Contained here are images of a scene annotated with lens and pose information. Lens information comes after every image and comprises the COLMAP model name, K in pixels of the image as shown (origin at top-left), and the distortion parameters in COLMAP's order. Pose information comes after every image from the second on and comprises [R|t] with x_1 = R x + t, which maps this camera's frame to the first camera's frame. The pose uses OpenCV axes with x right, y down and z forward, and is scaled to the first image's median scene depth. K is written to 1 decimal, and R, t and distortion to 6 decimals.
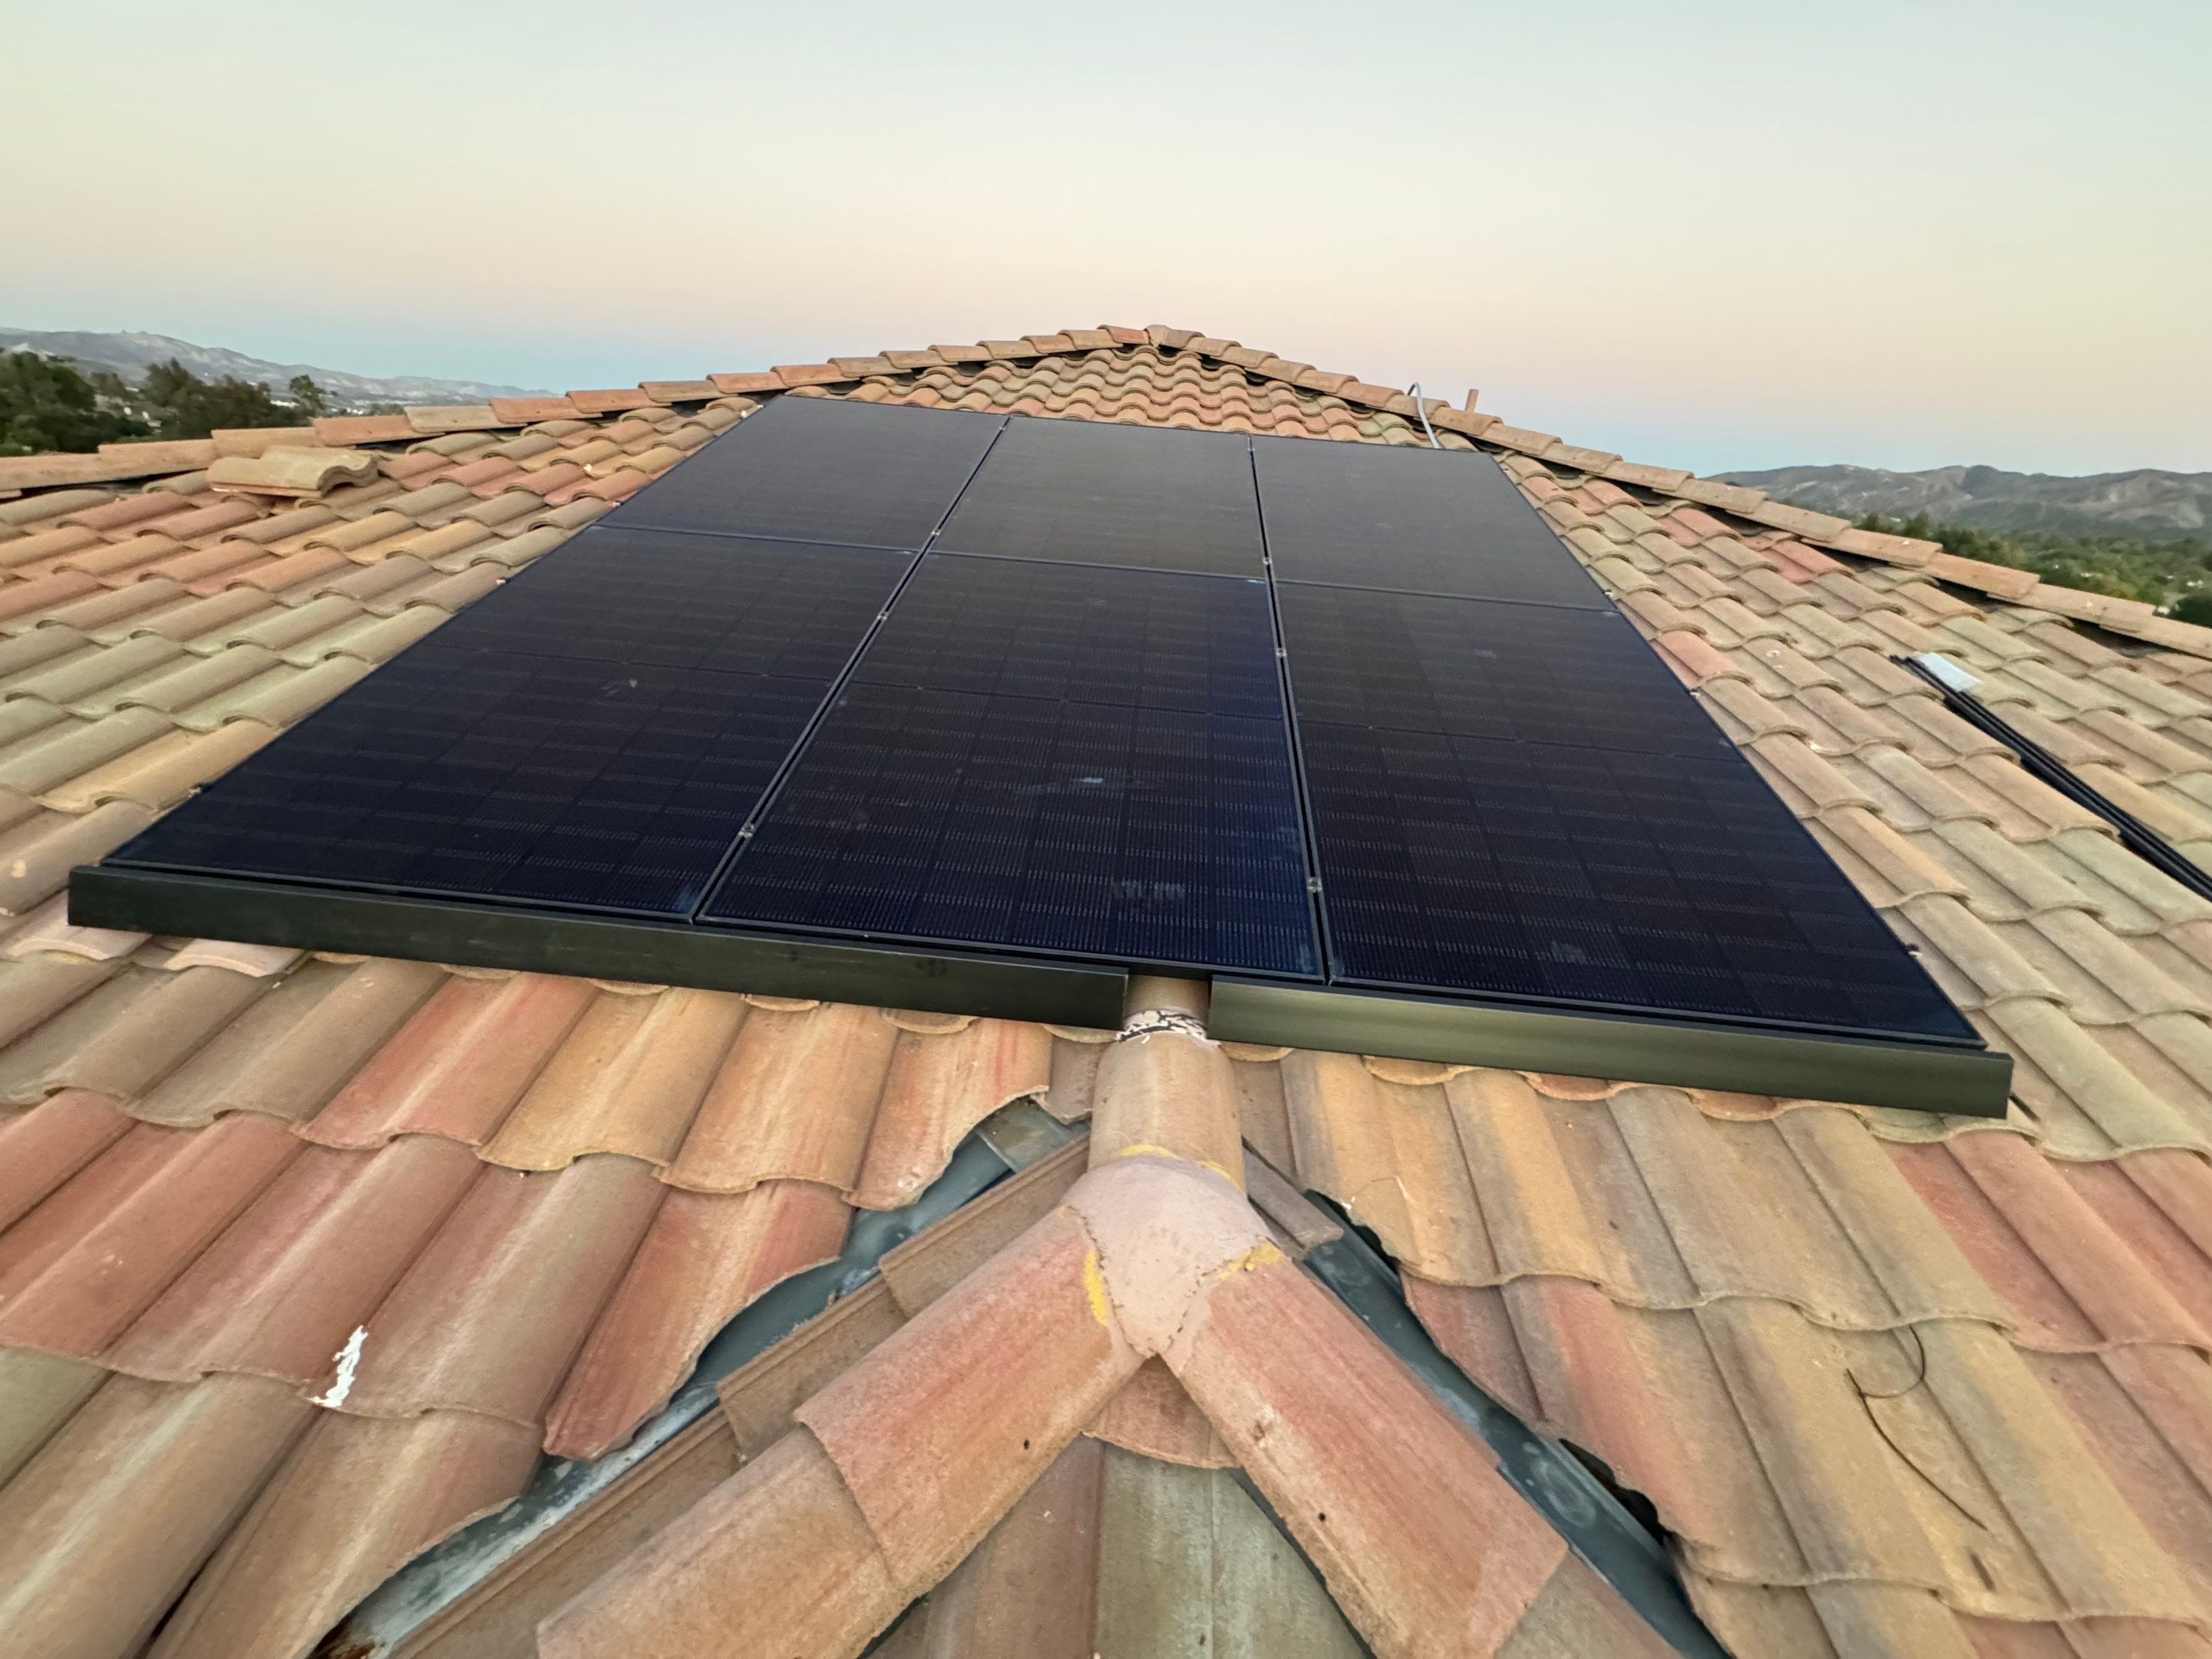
lens RADIAL K [[868.8, 0, 1104.0], [0, 868.8, 820.1], [0, 0, 1]] dist [-0.000761, -0.000324]
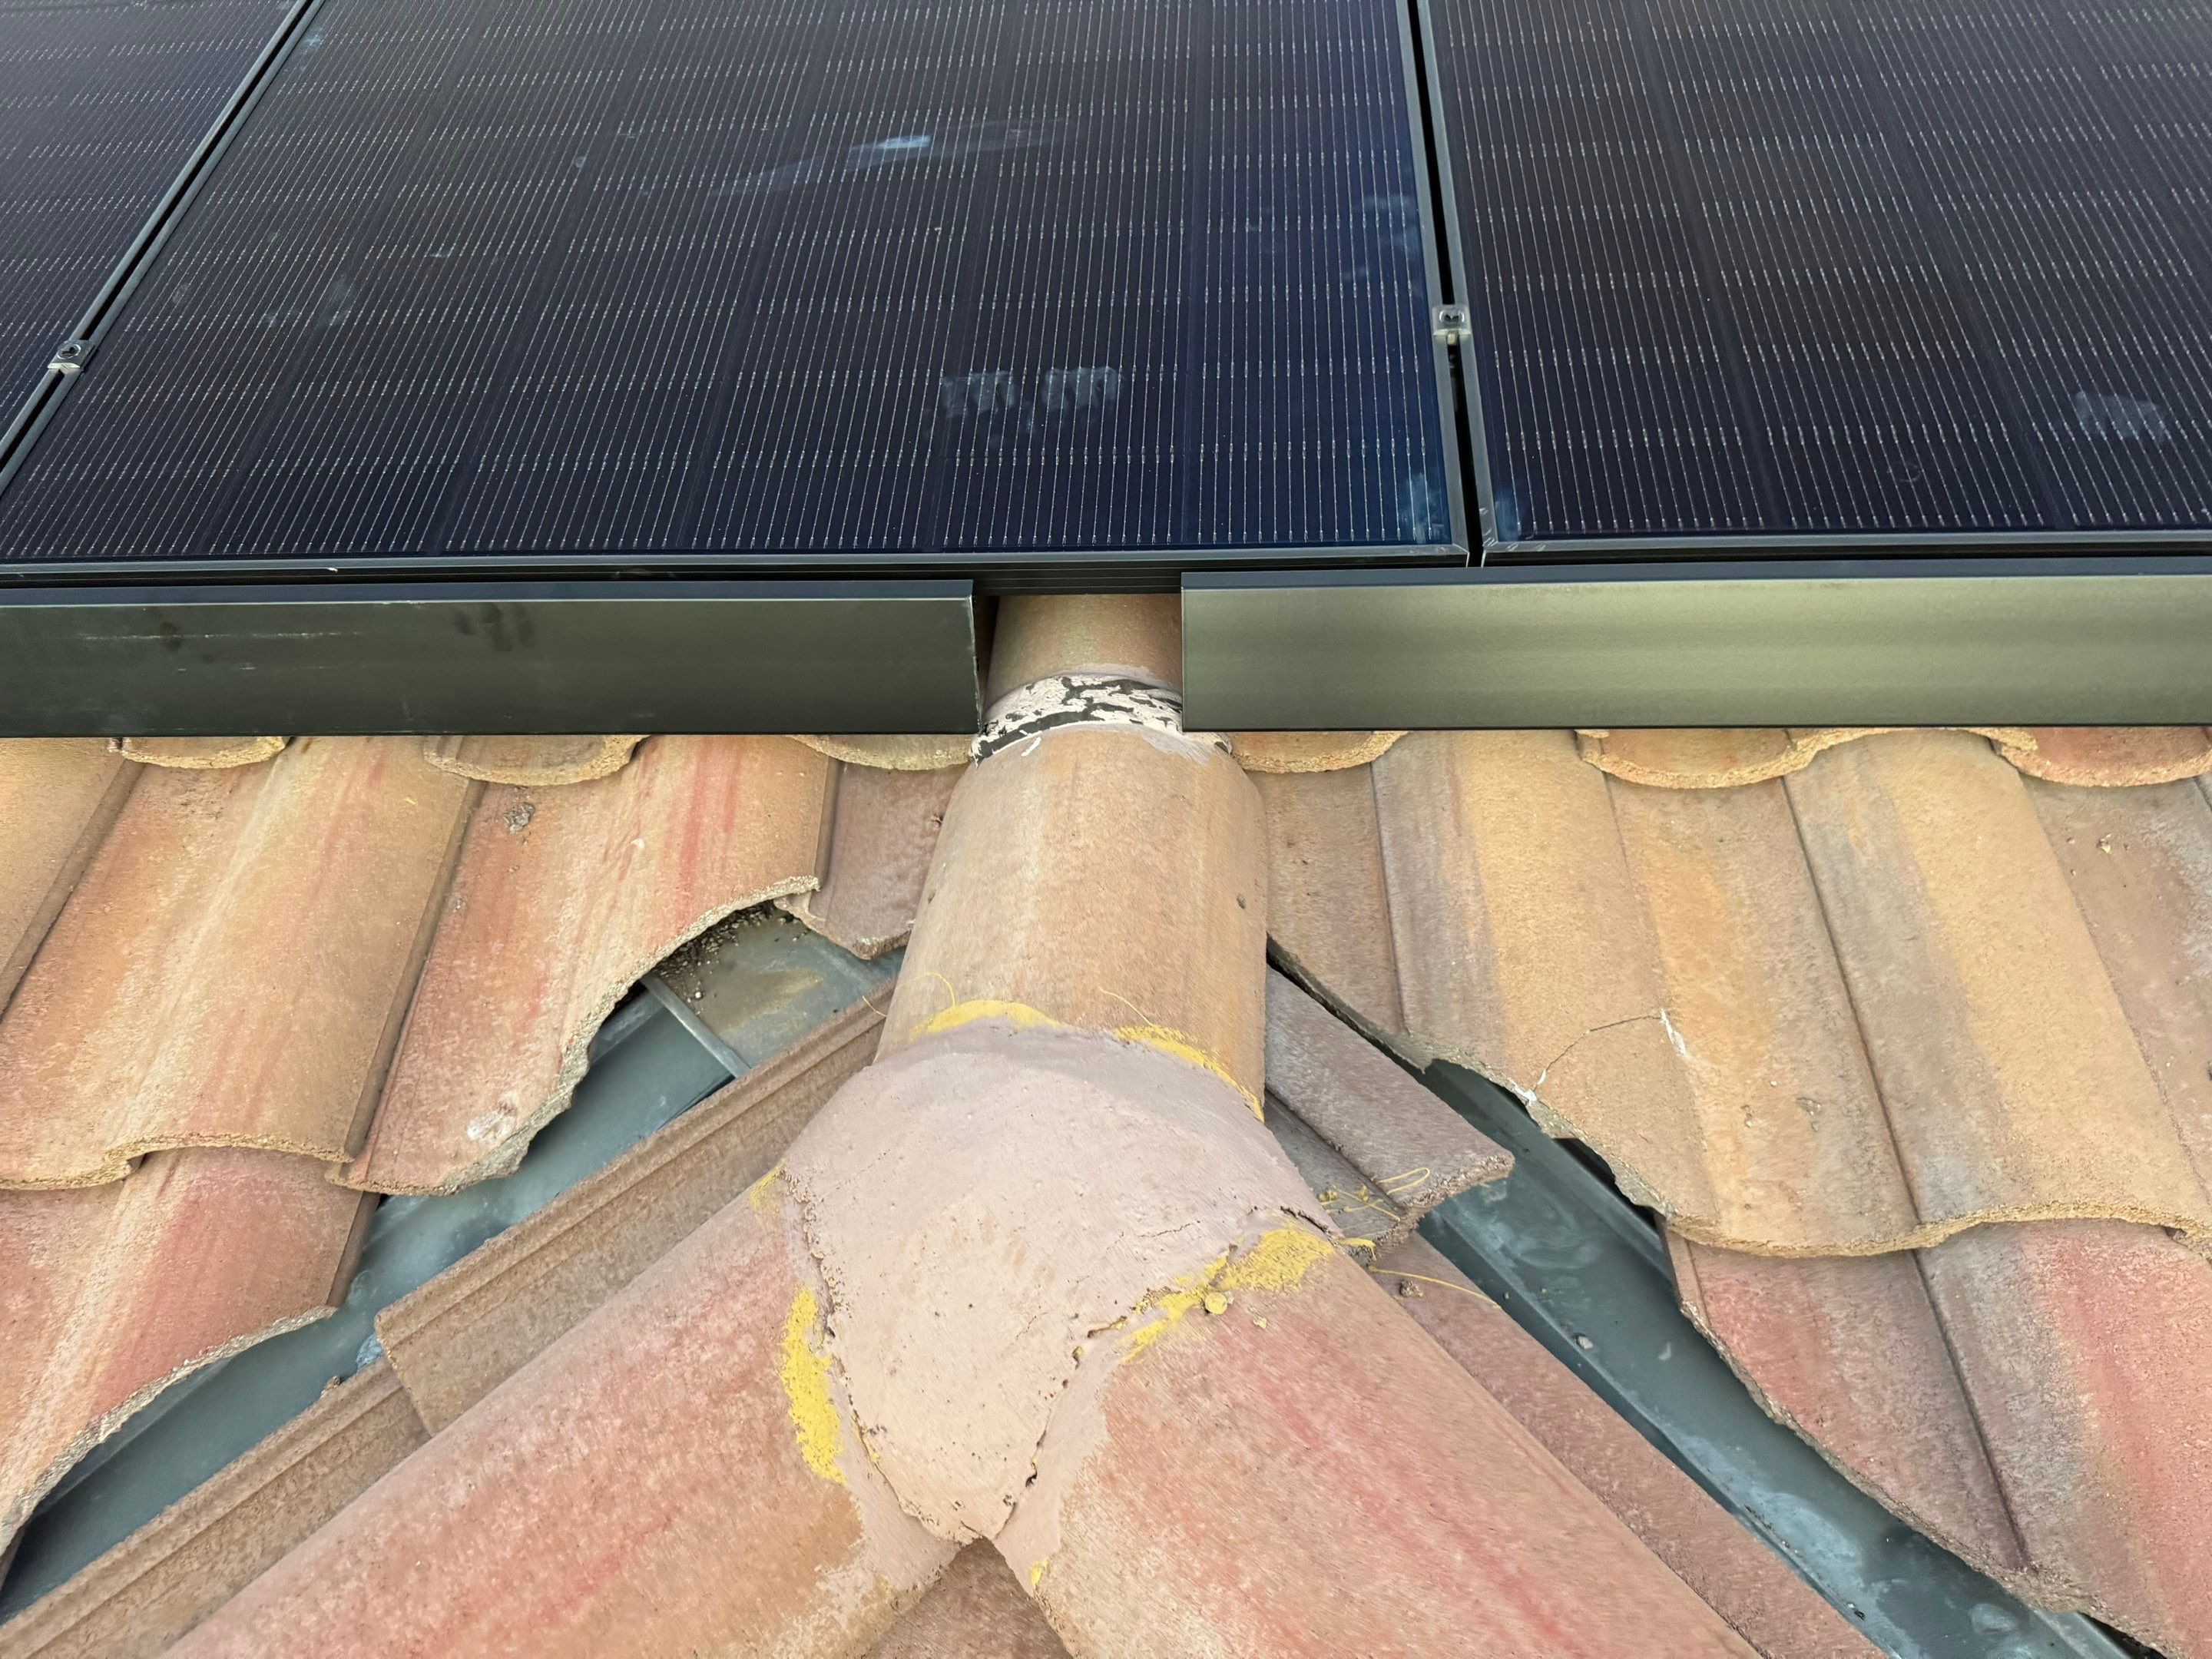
lens RADIAL K [[1708.7, 0, 1024.8], [0, 1708.7, 801.0], [0, 0, 1]] dist [0.104568, -0.179892]
pose [[0.992880, -0.098266, -0.067326, 0.108929], [0.112358, 0.960289, 0.255384, 0.079900], [0.039557, -0.261130, 0.964493, 0.242645]]
